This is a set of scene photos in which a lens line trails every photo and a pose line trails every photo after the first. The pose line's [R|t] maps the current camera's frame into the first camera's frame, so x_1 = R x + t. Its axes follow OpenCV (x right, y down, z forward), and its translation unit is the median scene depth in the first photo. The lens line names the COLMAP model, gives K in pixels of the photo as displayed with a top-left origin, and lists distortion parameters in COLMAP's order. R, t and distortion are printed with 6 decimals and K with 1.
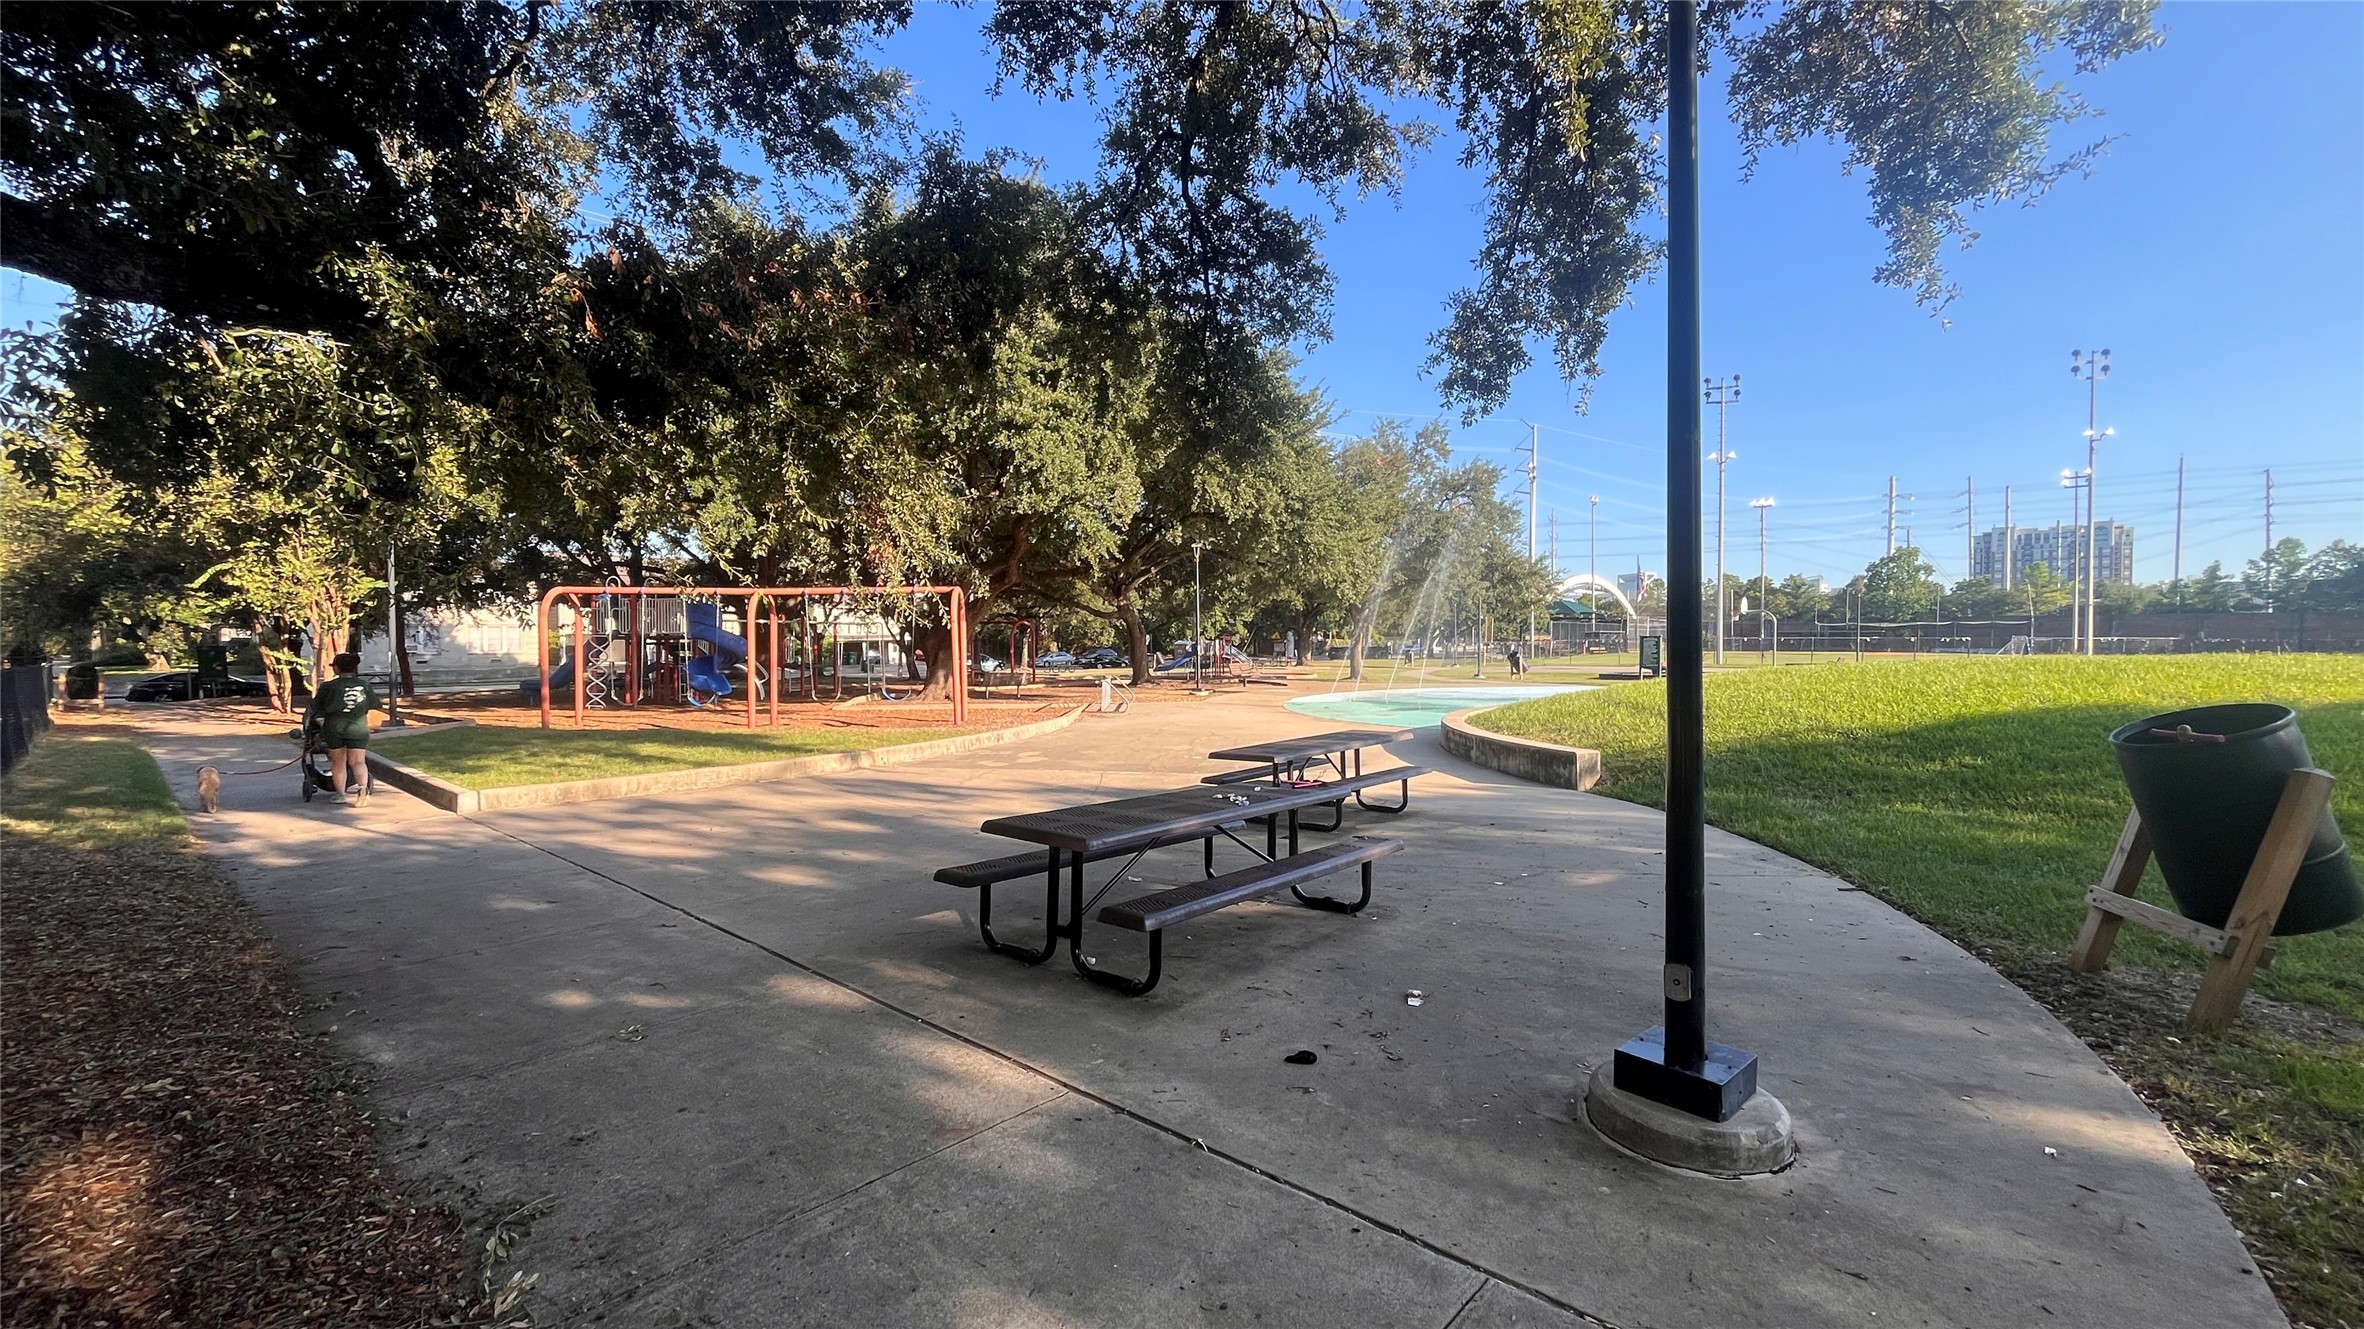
lens RADIAL K [[955.5, 0, 1181.0], [0, 955.5, 662.9], [0, 0, 1]] dist [0.000916, 0.000232]
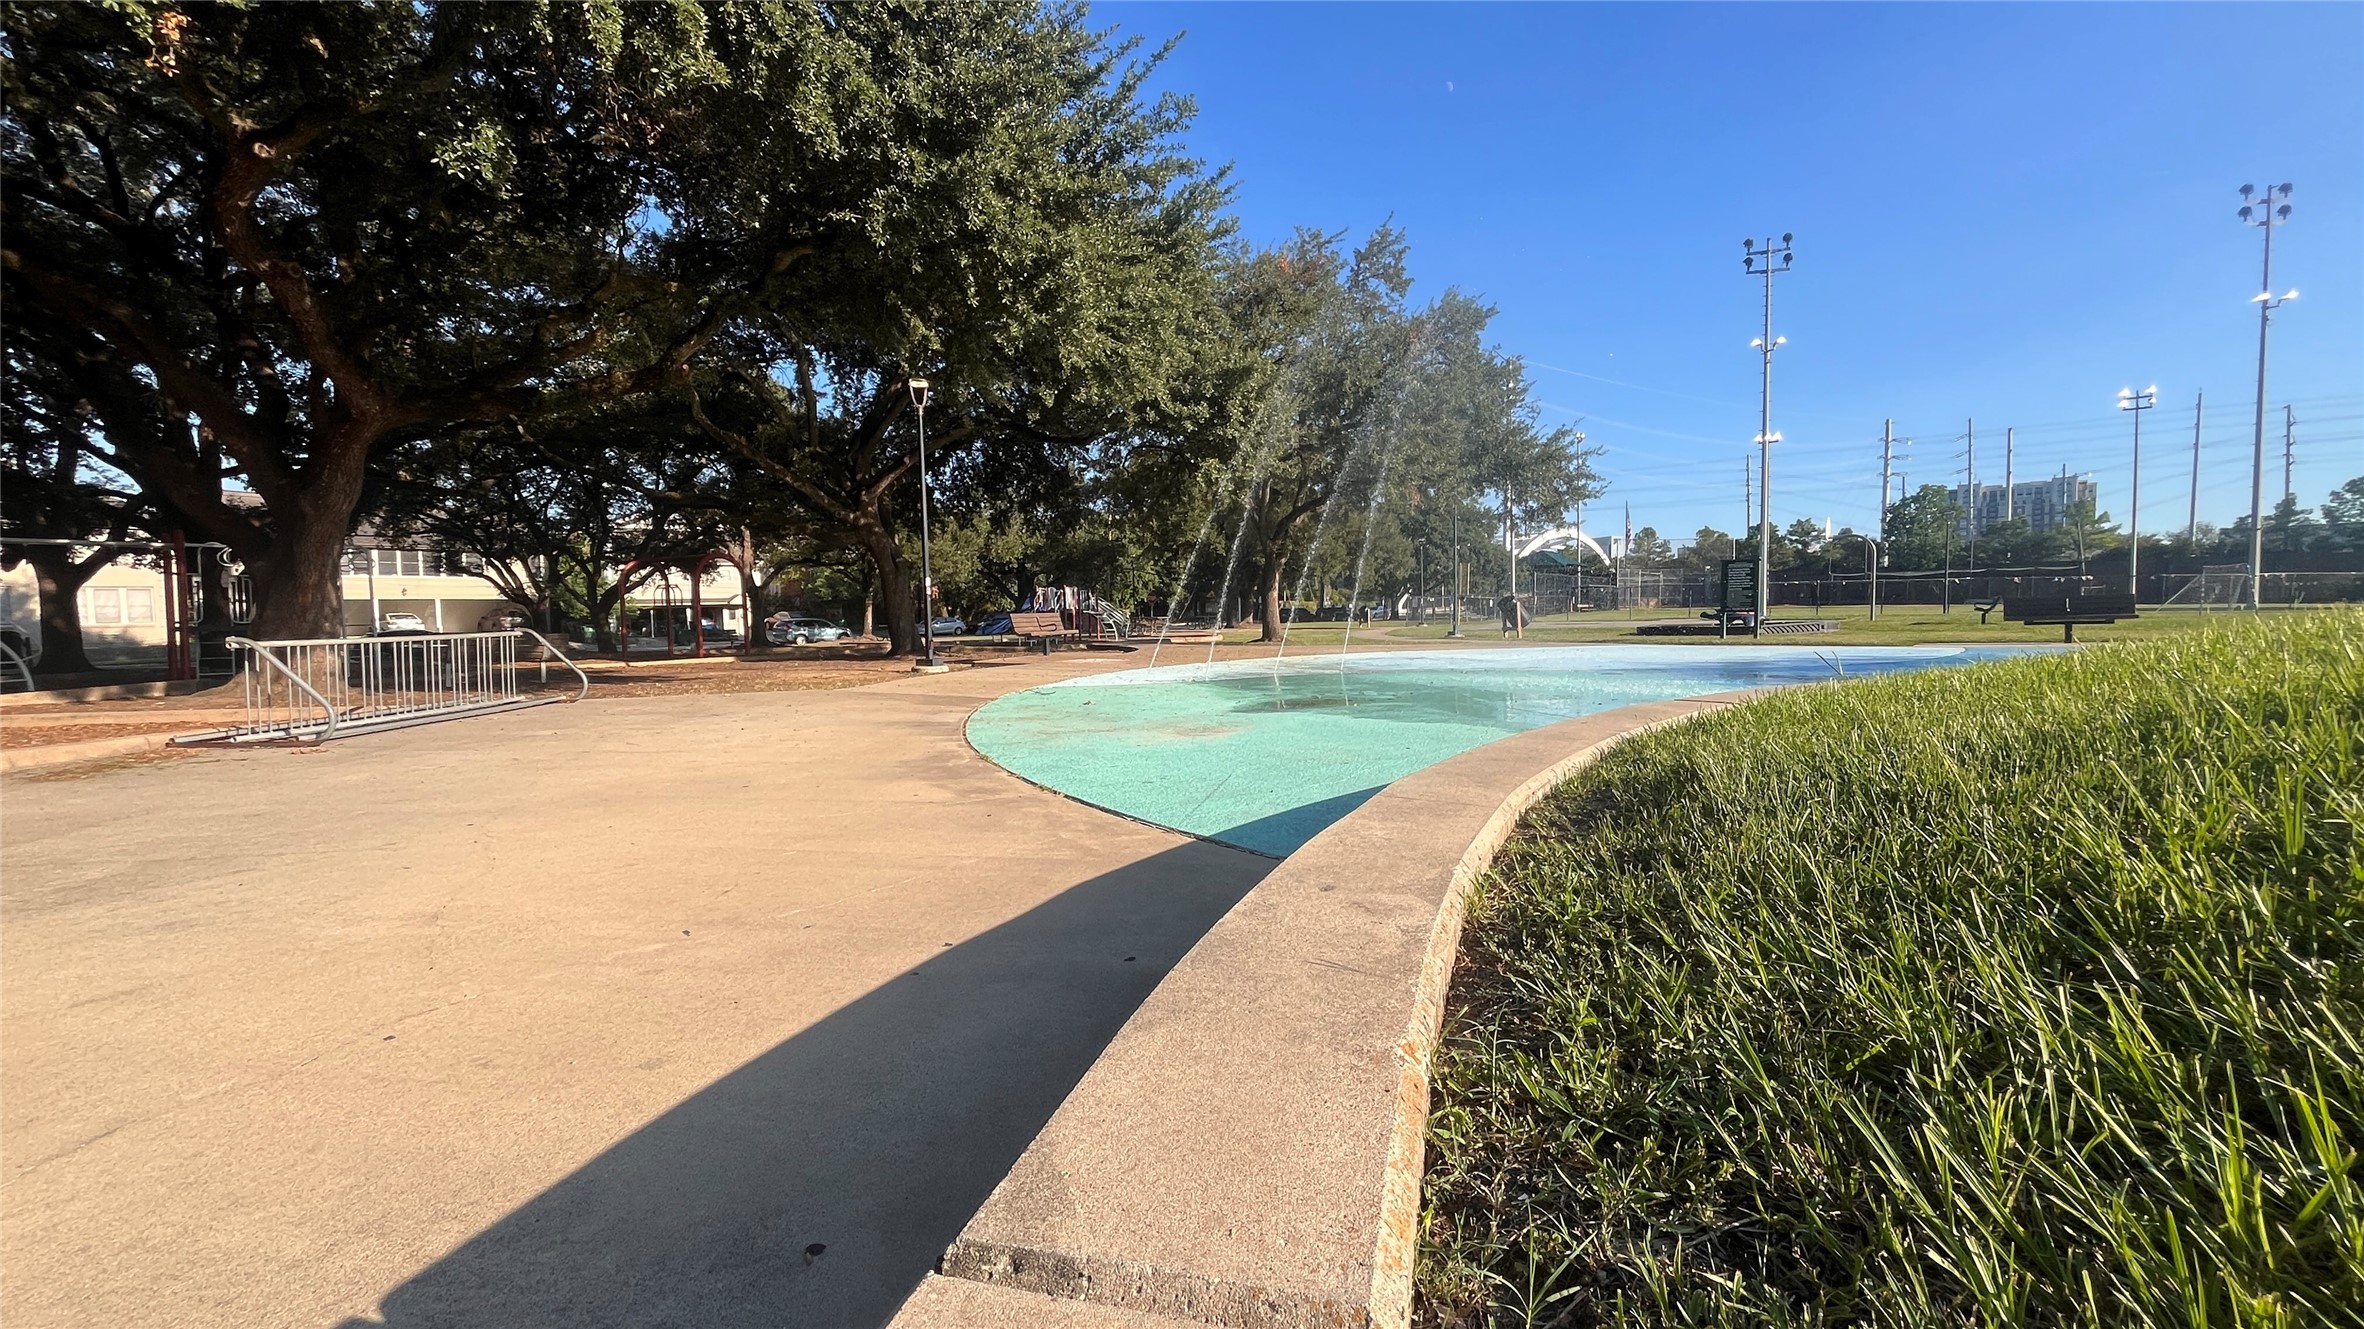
lens RADIAL K [[955.5, 0, 1183.0], [0, 955.5, 669.8], [0, 0, 1]] dist [0.000916, 0.000232]
pose [[0.999371, -0.015137, 0.032076, 0.073236], [0.013872, 0.999131, 0.039292, 0.007382], [-0.032643, -0.038823, 0.998713, 0.245624]]
